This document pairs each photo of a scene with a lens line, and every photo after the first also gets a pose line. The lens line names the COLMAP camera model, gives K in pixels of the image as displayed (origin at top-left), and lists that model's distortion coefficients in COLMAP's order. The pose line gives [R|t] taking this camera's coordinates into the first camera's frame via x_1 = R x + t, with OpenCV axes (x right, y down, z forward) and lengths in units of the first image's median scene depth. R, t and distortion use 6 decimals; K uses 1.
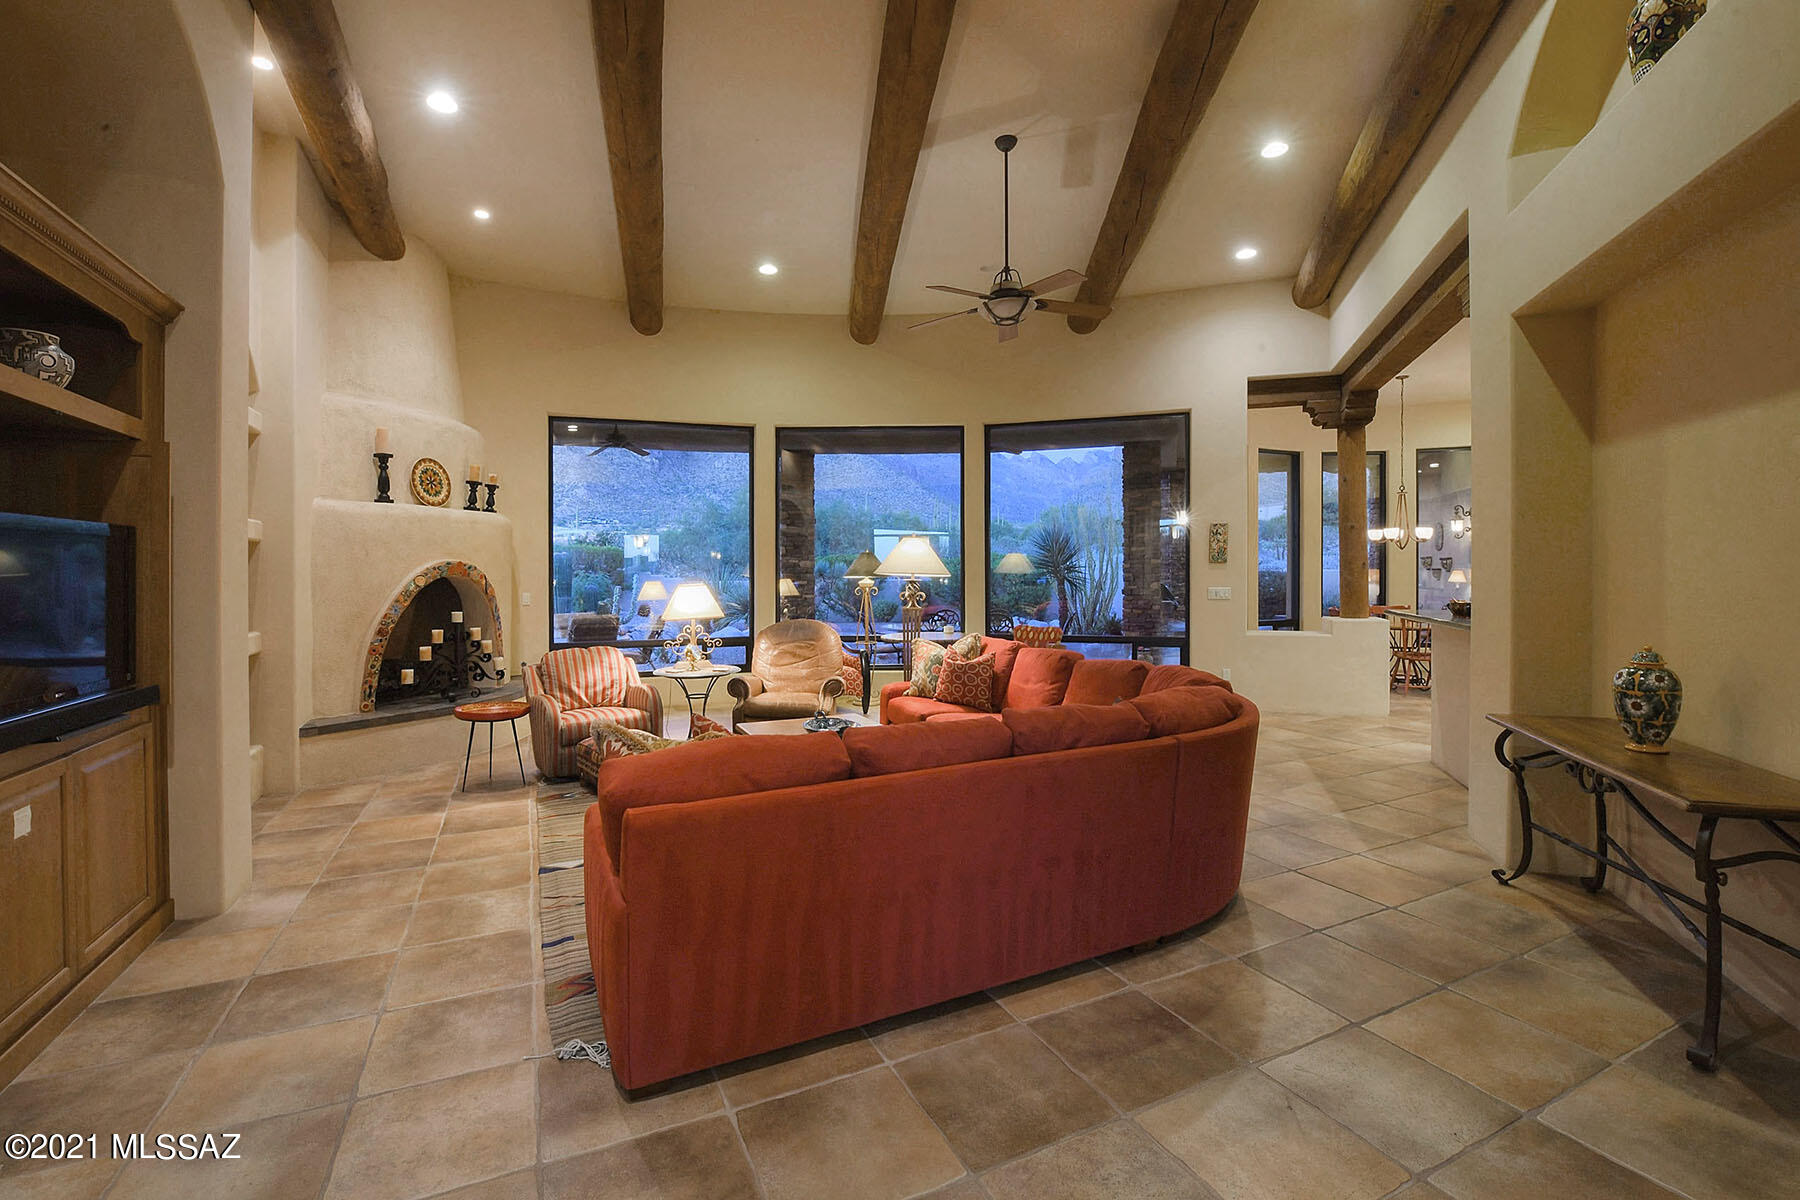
lens RADIAL K [[785.1, 0, 913.1], [0, 785.1, 579.3], [0, 0, 1]] dist [-0.042063, 0.000285]
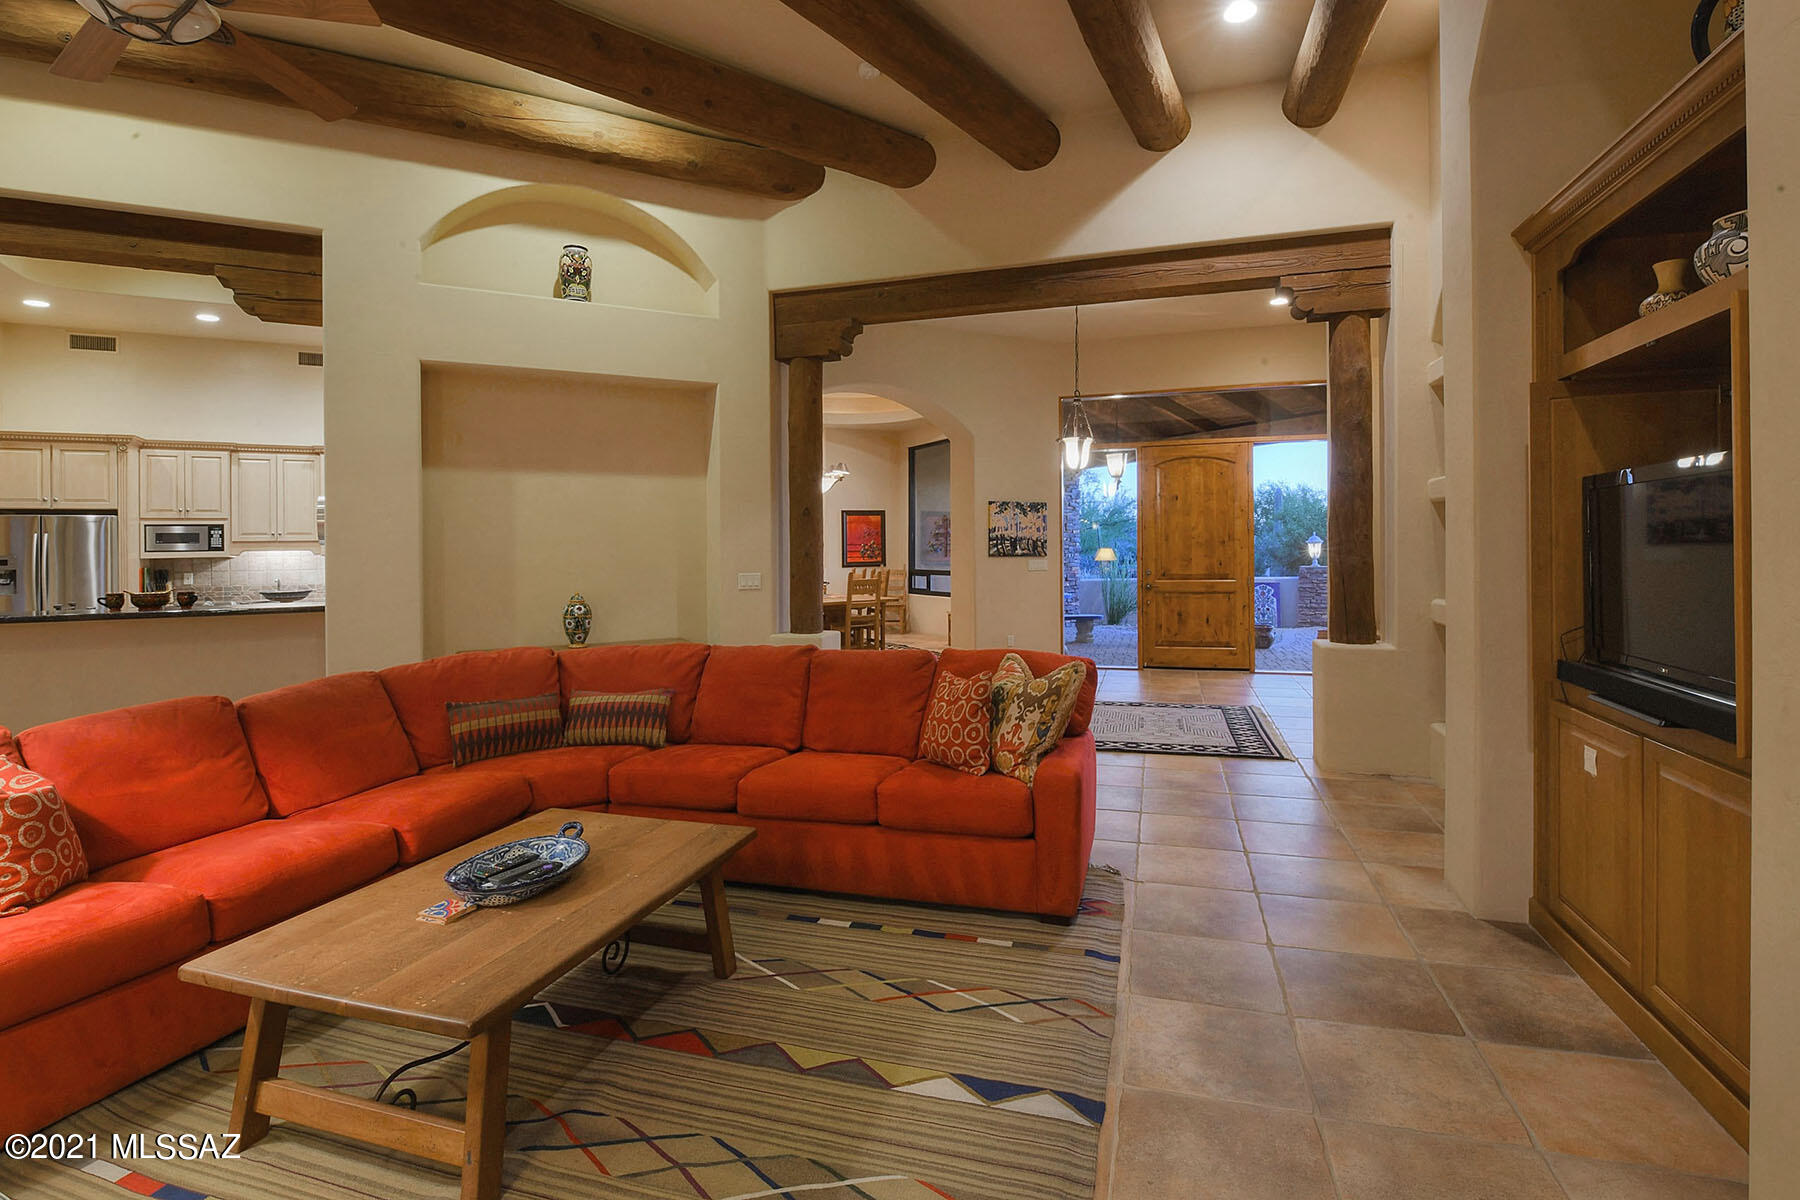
lens RADIAL K [[857.5, 0, 899.9], [0, 857.5, 551.5], [0, 0, 1]] dist [-0.000182, -0.000046]
pose [[-0.728437, 0.013167, 0.684986, -0.827945], [0.021358, 0.999766, 0.003495, 0.002130], [-0.684779, 0.017176, -0.728548, 1.593127]]
